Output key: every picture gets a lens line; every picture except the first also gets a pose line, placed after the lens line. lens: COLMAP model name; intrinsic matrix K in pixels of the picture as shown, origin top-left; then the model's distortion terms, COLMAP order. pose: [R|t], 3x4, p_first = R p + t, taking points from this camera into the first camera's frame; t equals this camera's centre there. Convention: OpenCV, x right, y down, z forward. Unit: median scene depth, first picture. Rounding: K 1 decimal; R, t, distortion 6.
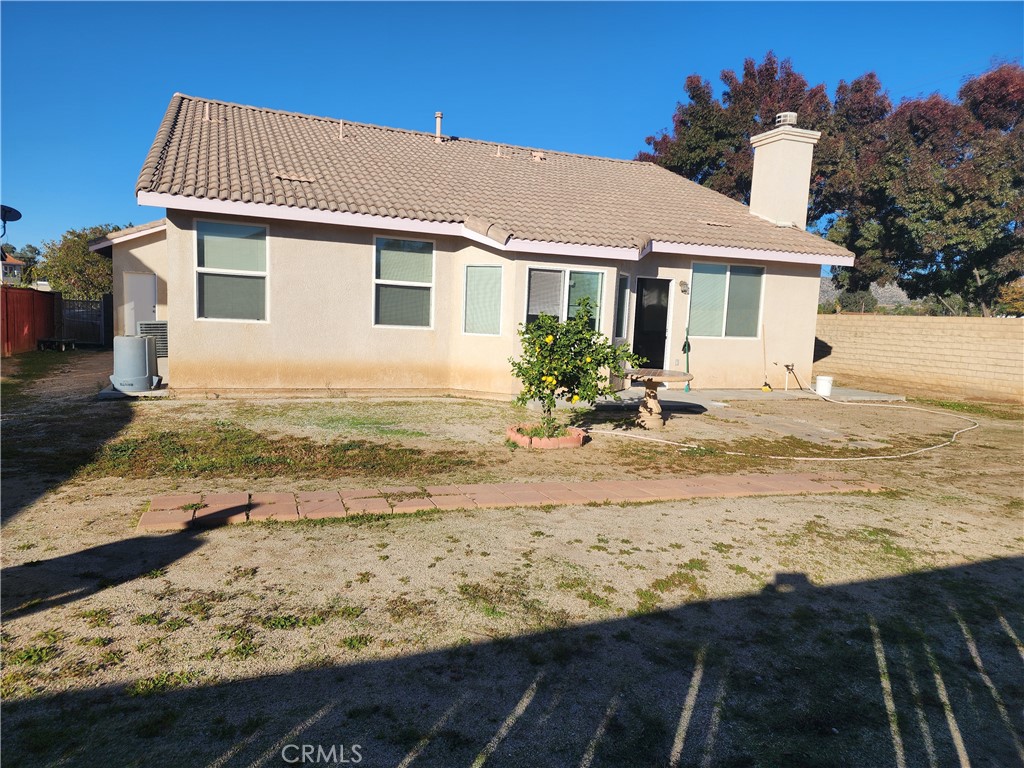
lens RADIAL K [[684.5, 0, 491.0], [0, 684.5, 382.5], [0, 0, 1]] dist [0.078233, -0.072368]
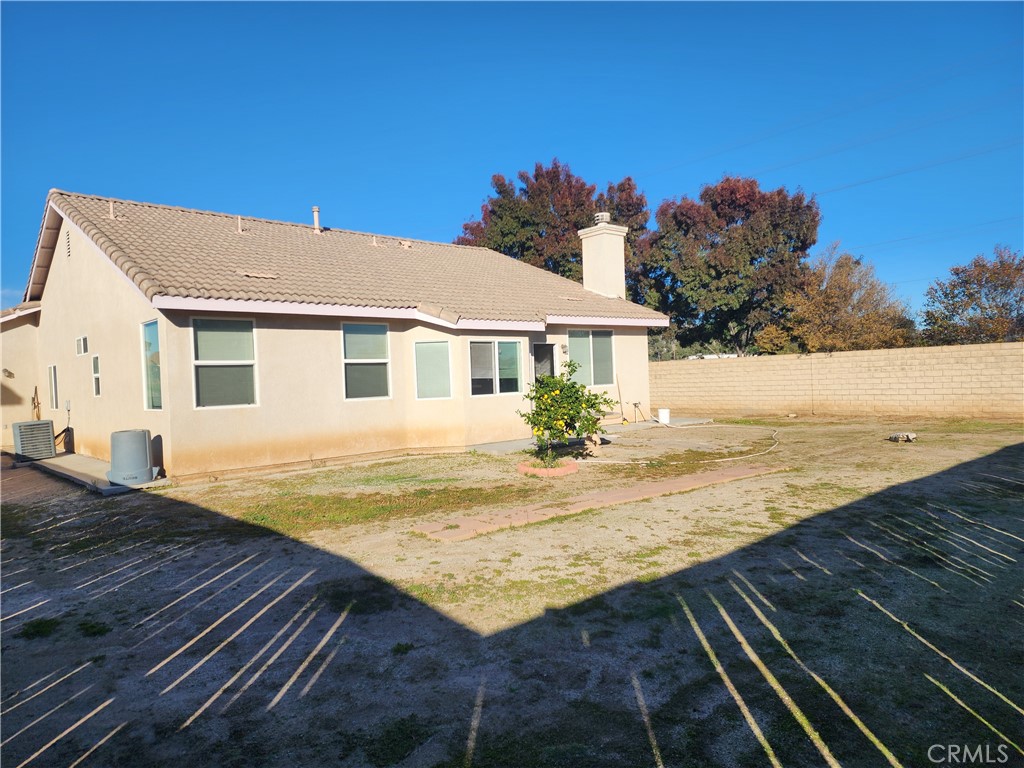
lens RADIAL K [[684.5, 0, 491.0], [0, 684.5, 382.5], [0, 0, 1]] dist [0.078233, -0.072368]
pose [[0.935674, -0.082665, 0.343045, -0.268052], [0.114686, 0.990635, -0.074094, 0.000411], [-0.333708, 0.108670, 0.936392, -0.119012]]
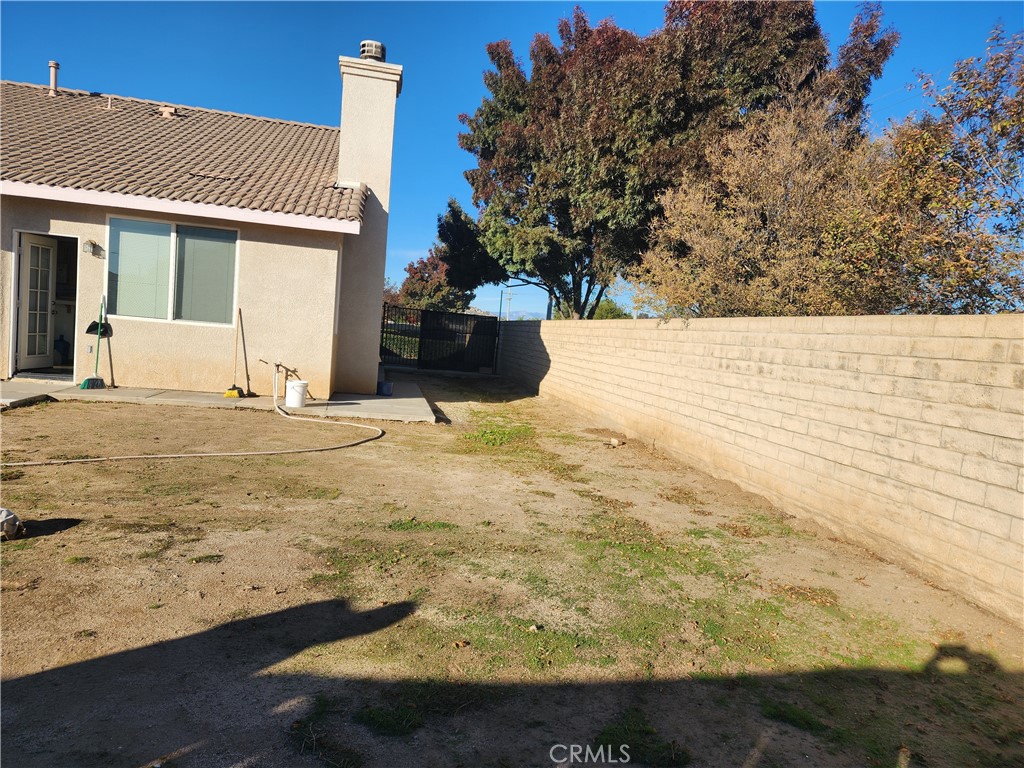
lens RADIAL K [[684.5, 0, 491.0], [0, 684.5, 382.5], [0, 0, 1]] dist [0.078233, -0.072368]
pose [[0.980050, 0.056689, -0.190497, 0.817051], [-0.063340, 0.997571, -0.029001, 0.002691], [0.188390, 0.040489, 0.981259, 0.321907]]
